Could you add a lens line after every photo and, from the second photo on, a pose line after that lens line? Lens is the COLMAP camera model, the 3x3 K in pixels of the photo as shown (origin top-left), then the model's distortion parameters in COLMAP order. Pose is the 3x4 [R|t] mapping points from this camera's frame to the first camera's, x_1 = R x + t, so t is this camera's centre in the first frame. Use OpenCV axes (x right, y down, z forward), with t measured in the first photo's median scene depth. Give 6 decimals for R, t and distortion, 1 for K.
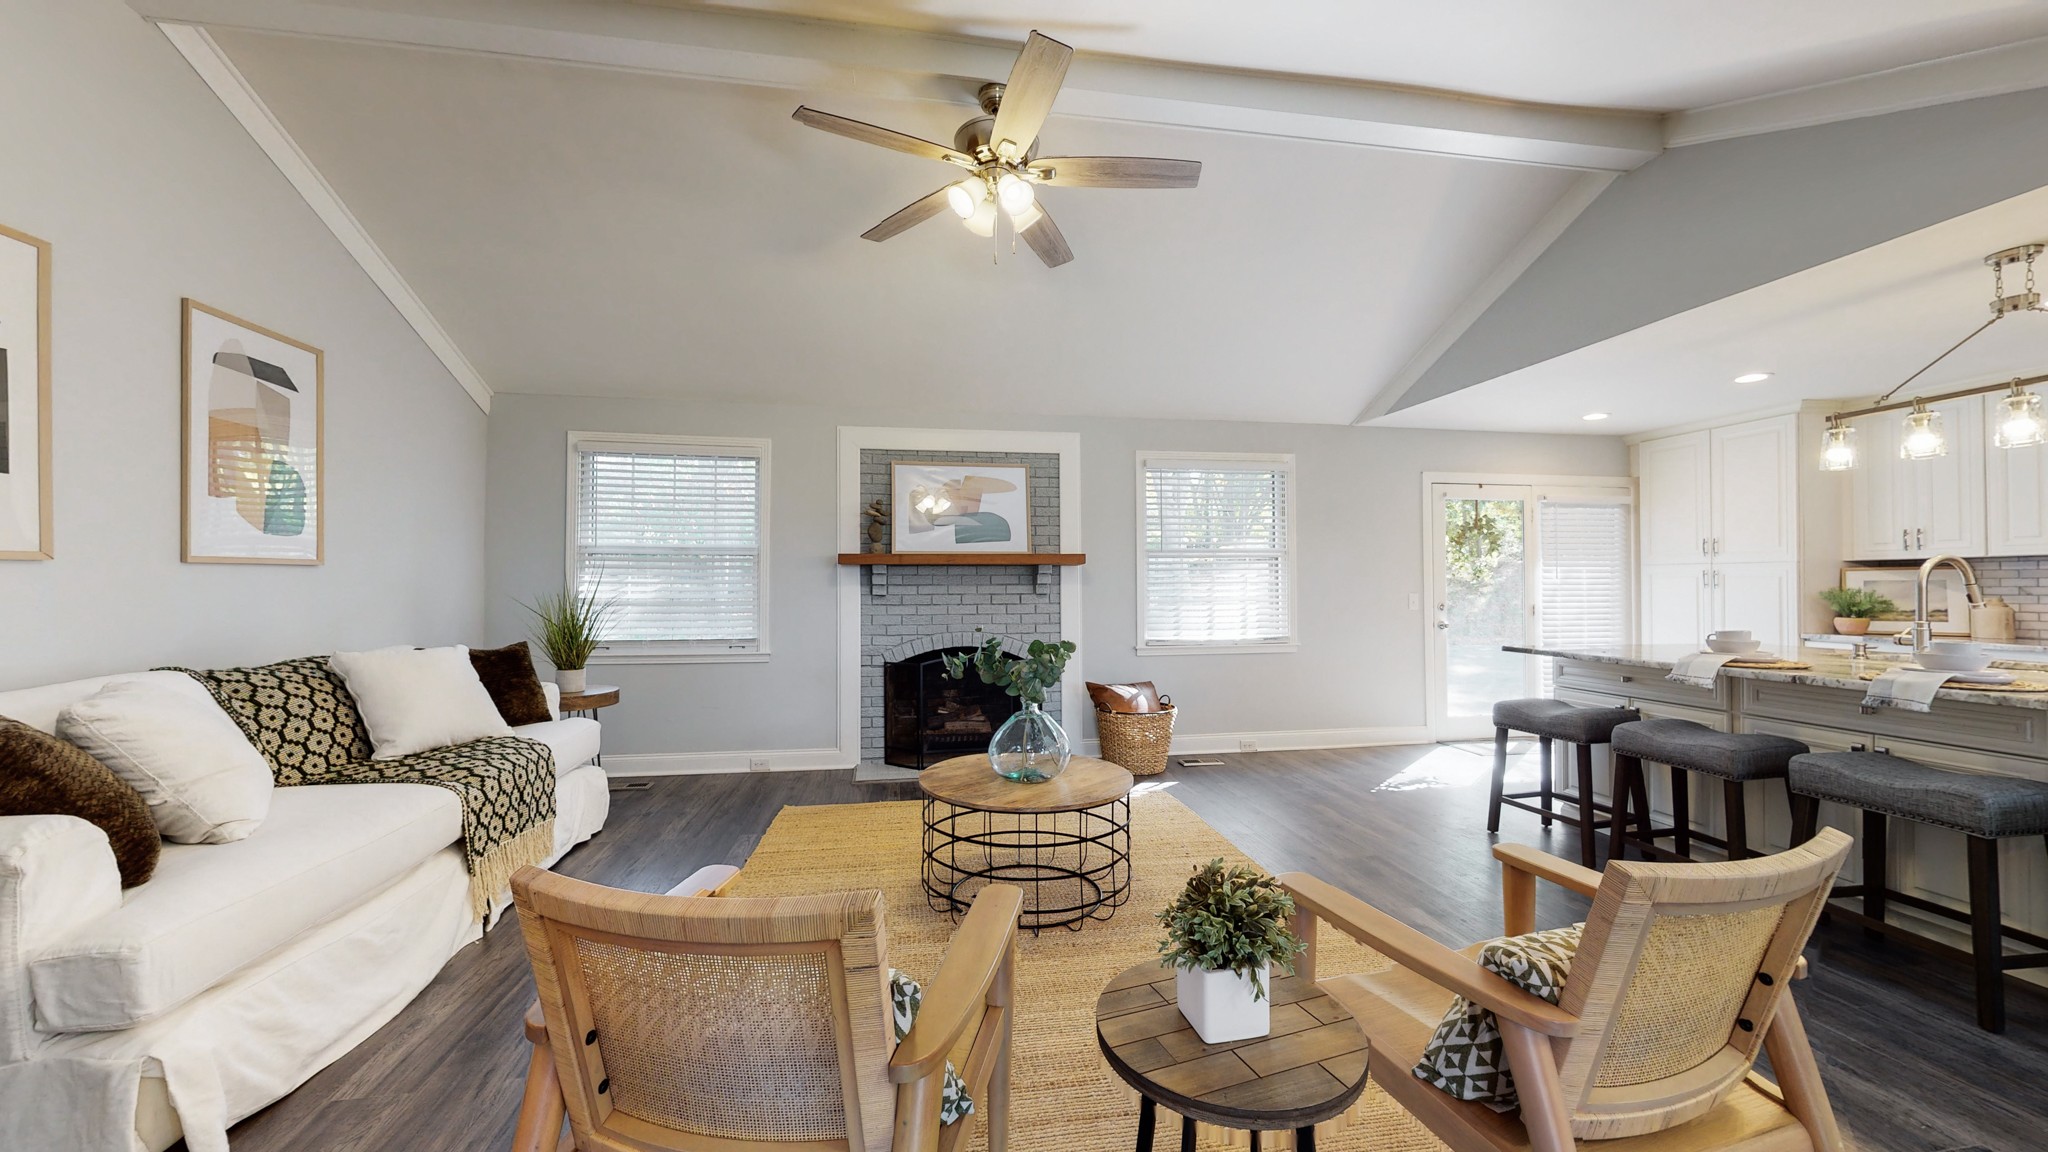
lens RADIAL K [[753.5, 0, 1028.1], [0, 753.5, 579.4], [0, 0, 1]] dist [-0.001159, 0.000111]
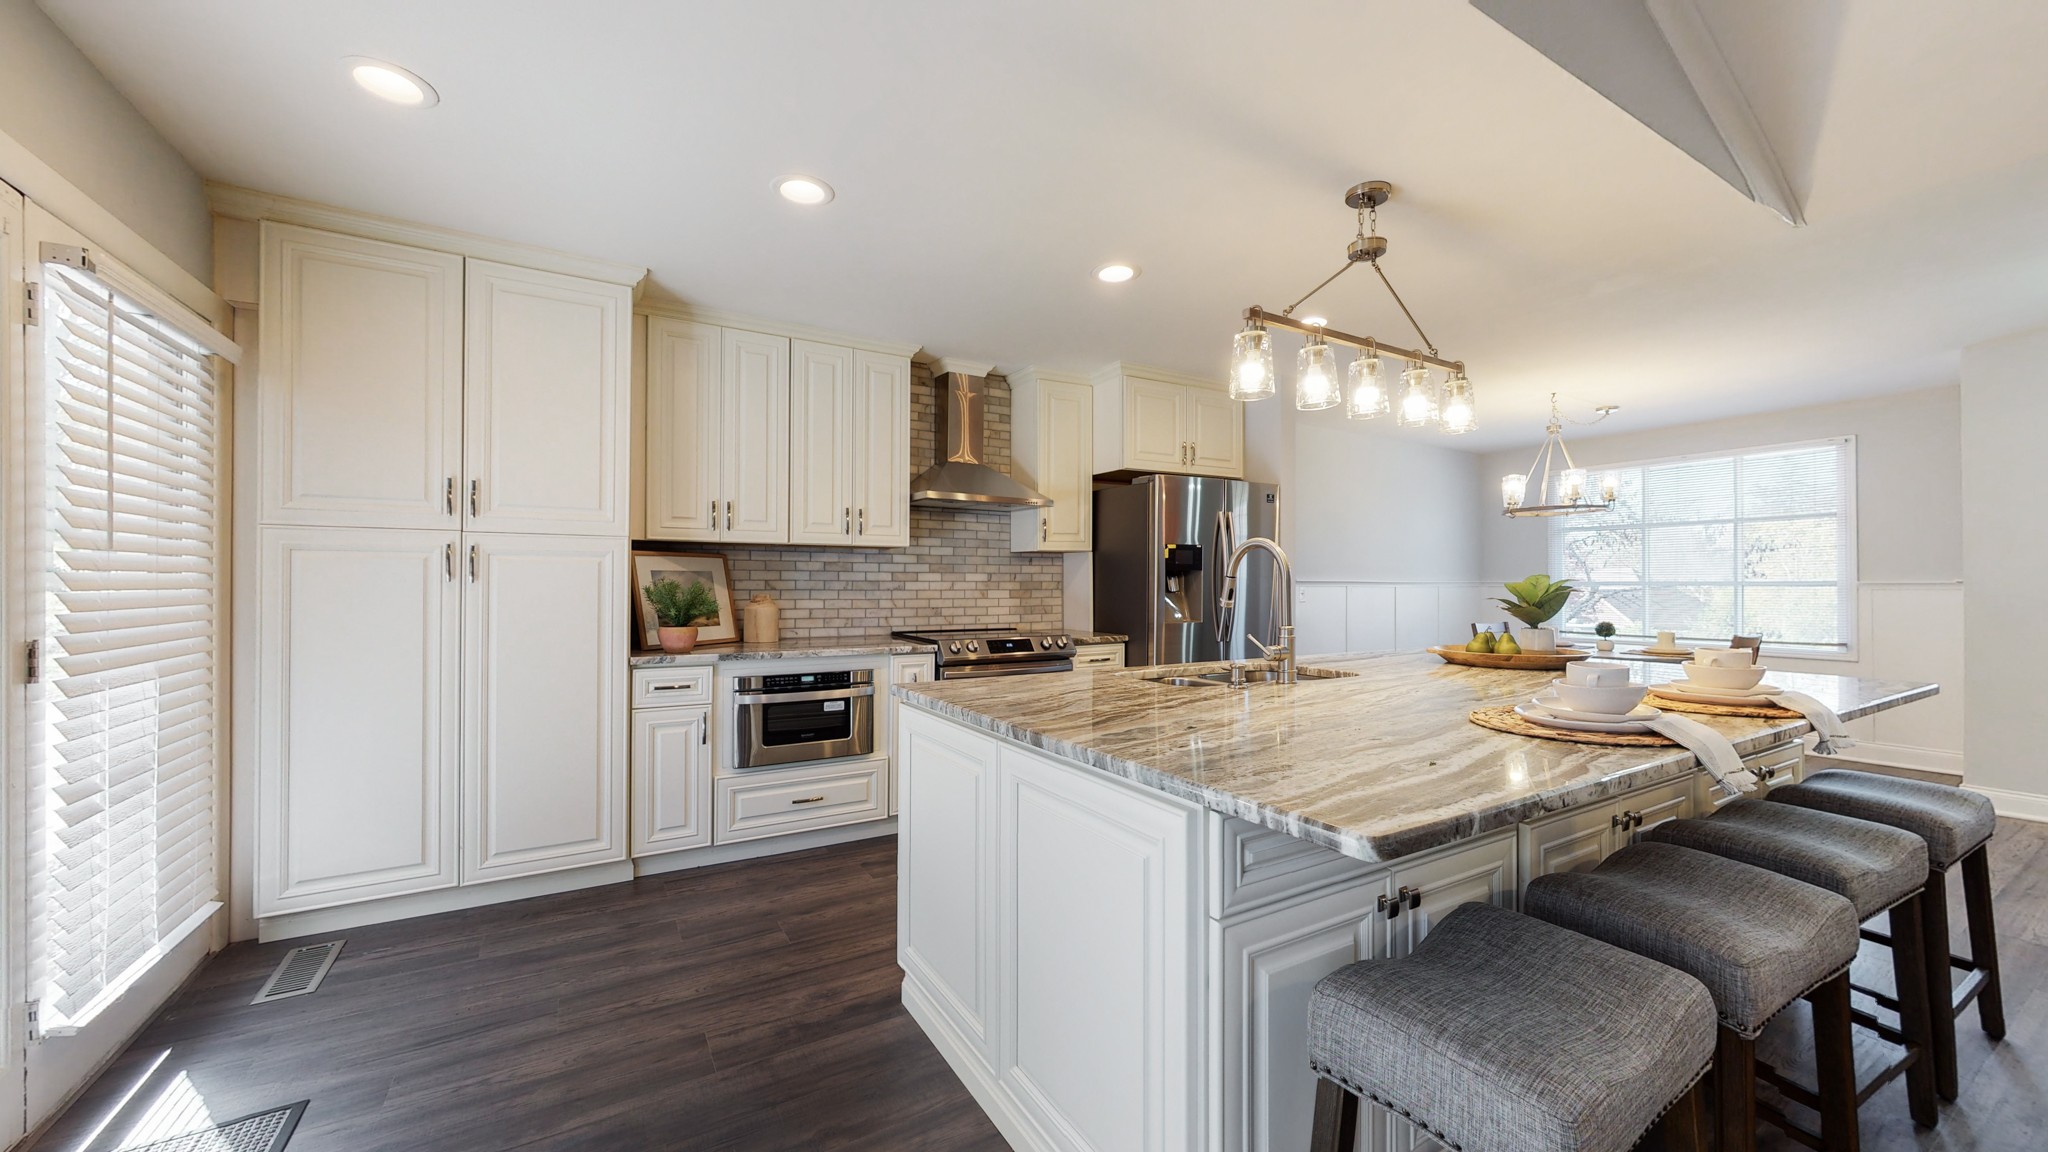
lens RADIAL K [[753.5, 0, 1028.1], [0, 753.5, 579.4], [0, 0, 1]] dist [-0.001159, 0.000111]
pose [[-0.357273, 0.004847, 0.933987, 0.345998], [-0.012370, 0.999874, -0.009921, 0.011506], [-0.933918, -0.015098, -0.357168, 0.894682]]
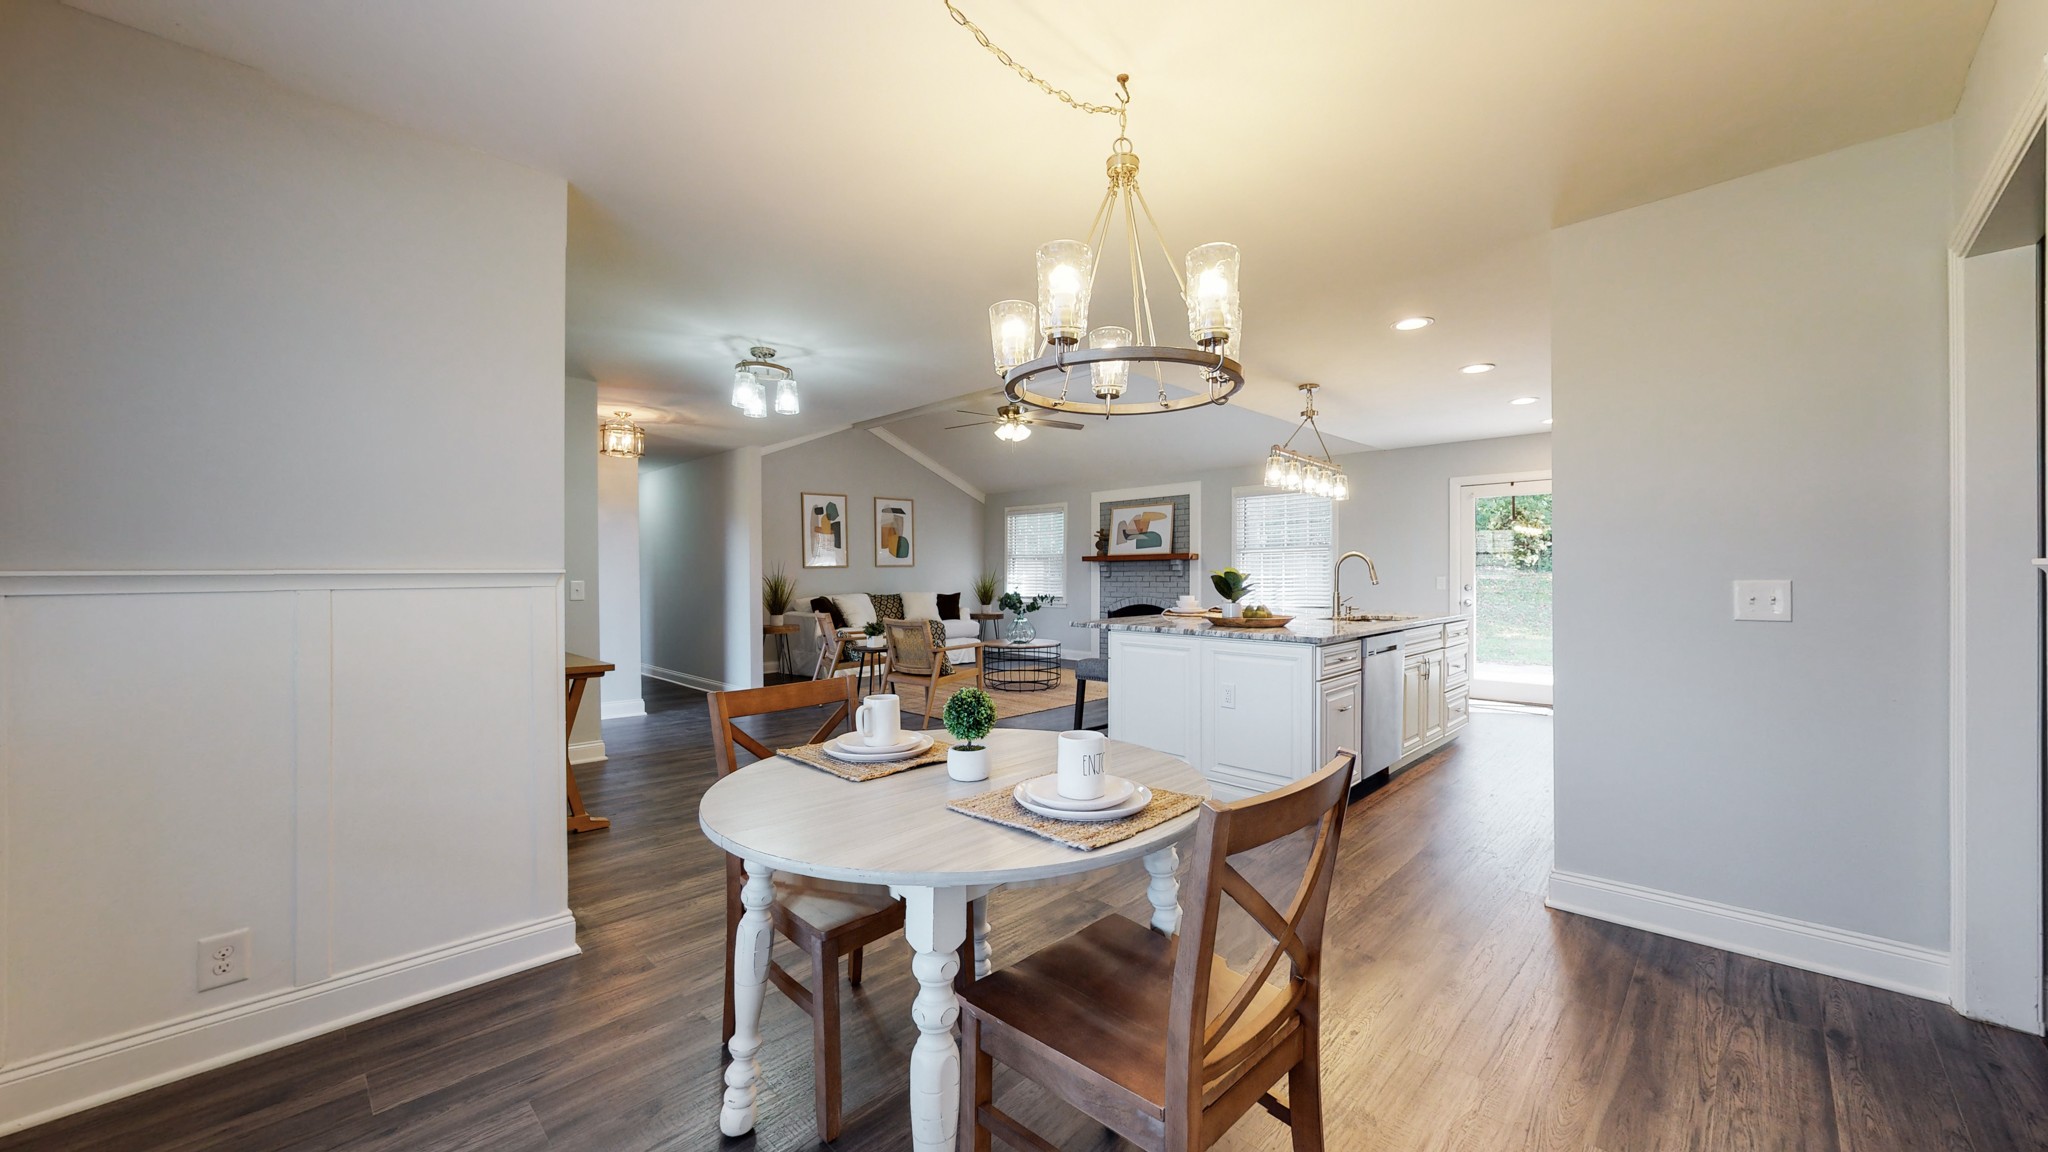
lens RADIAL K [[756.4, 0, 1024.0], [0, 756.4, 576.0], [0, 0, 1]] dist [-0.001515, 0.000021]
pose [[0.585738, 0.001052, -0.810499, 1.275554], [0.011725, 0.999884, 0.009771, -0.002332], [0.810415, -0.015227, 0.585658, -0.332881]]
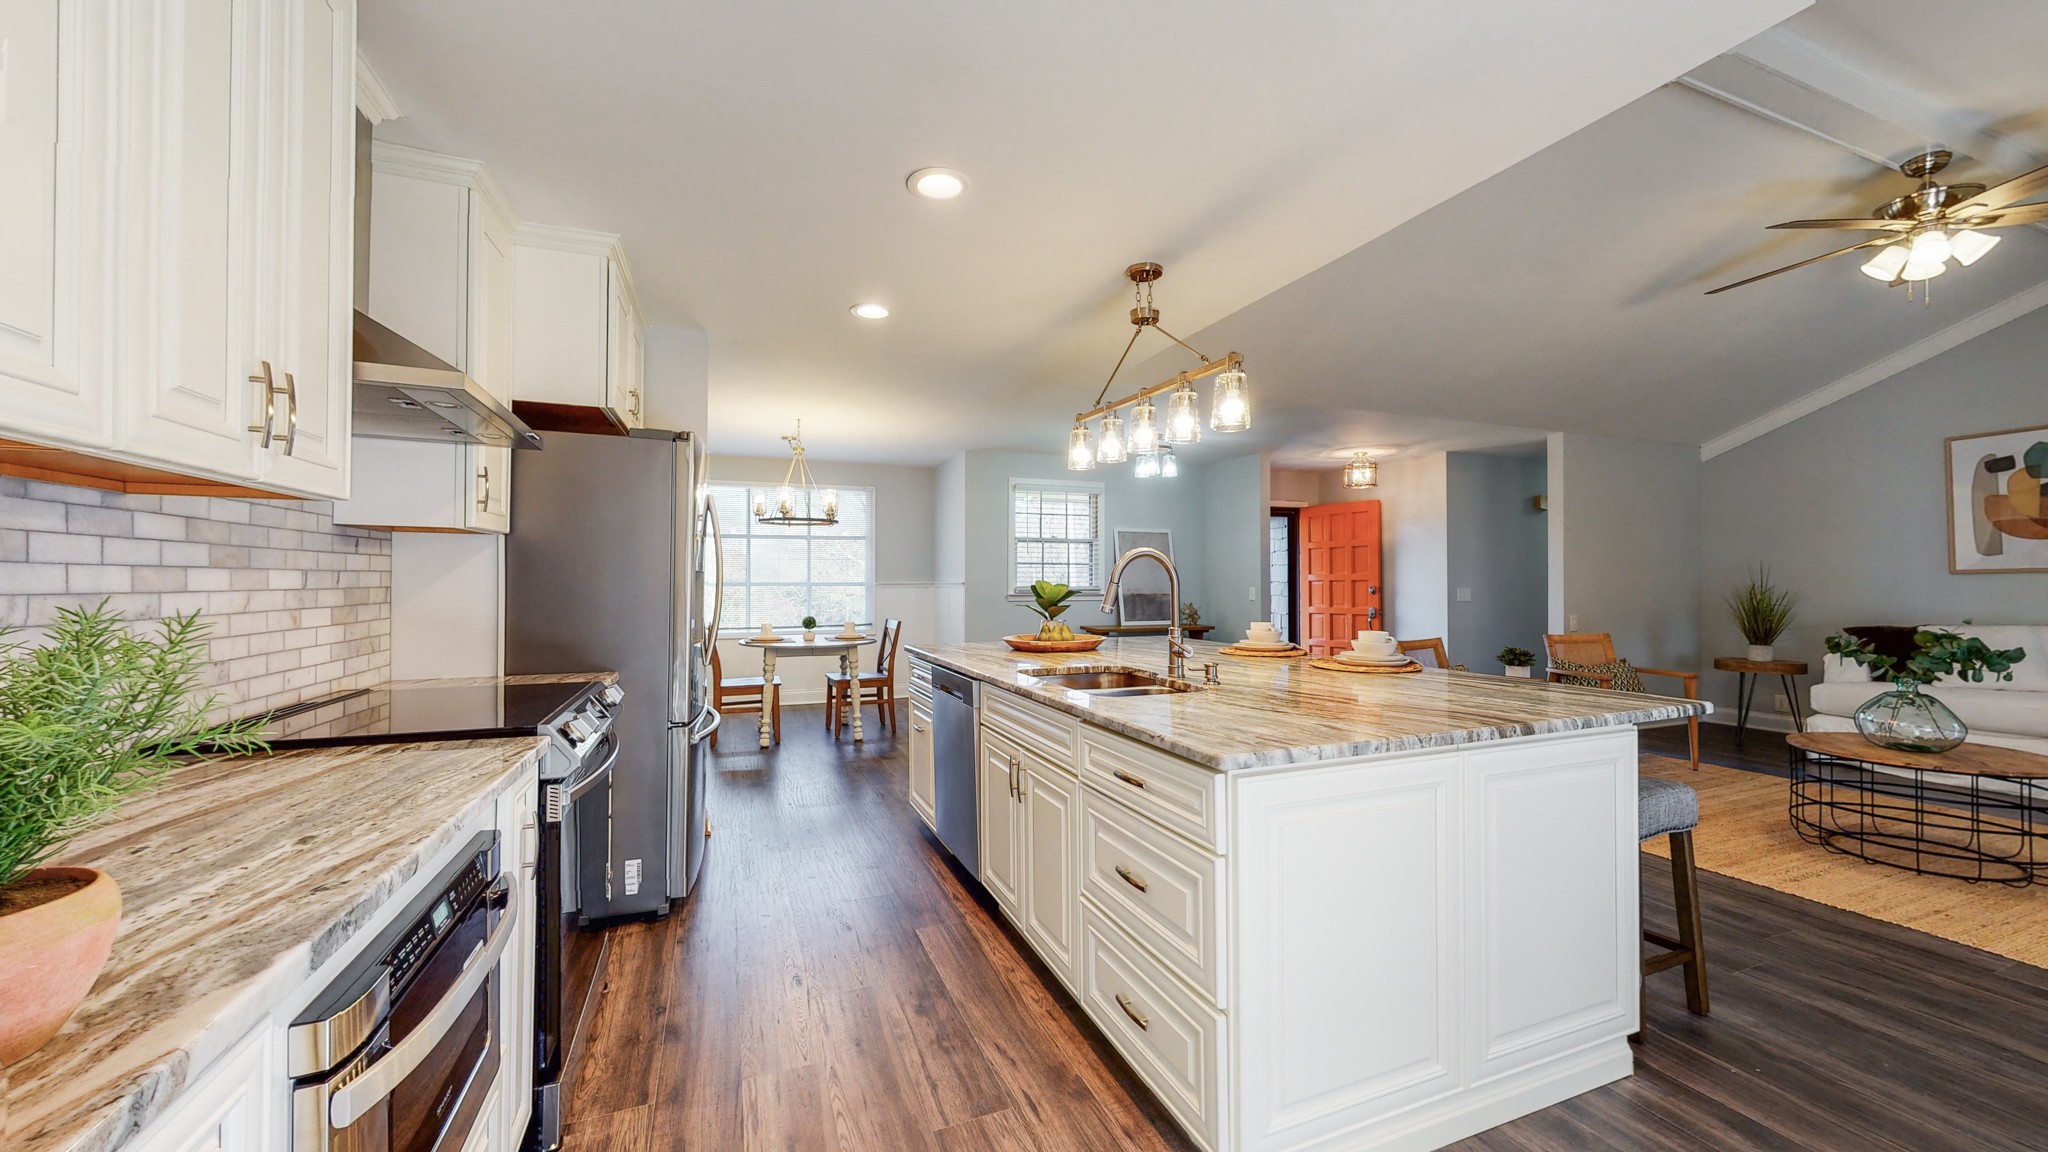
lens RADIAL K [[753.5, 0, 1028.1], [0, 753.5, 579.4], [0, 0, 1]] dist [-0.001159, 0.000111]
pose [[-0.978112, 0.001325, -0.208076, 0.905352], [0.004463, 0.999883, -0.014613, 0.007881], [0.208033, -0.015222, -0.978003, 1.068498]]
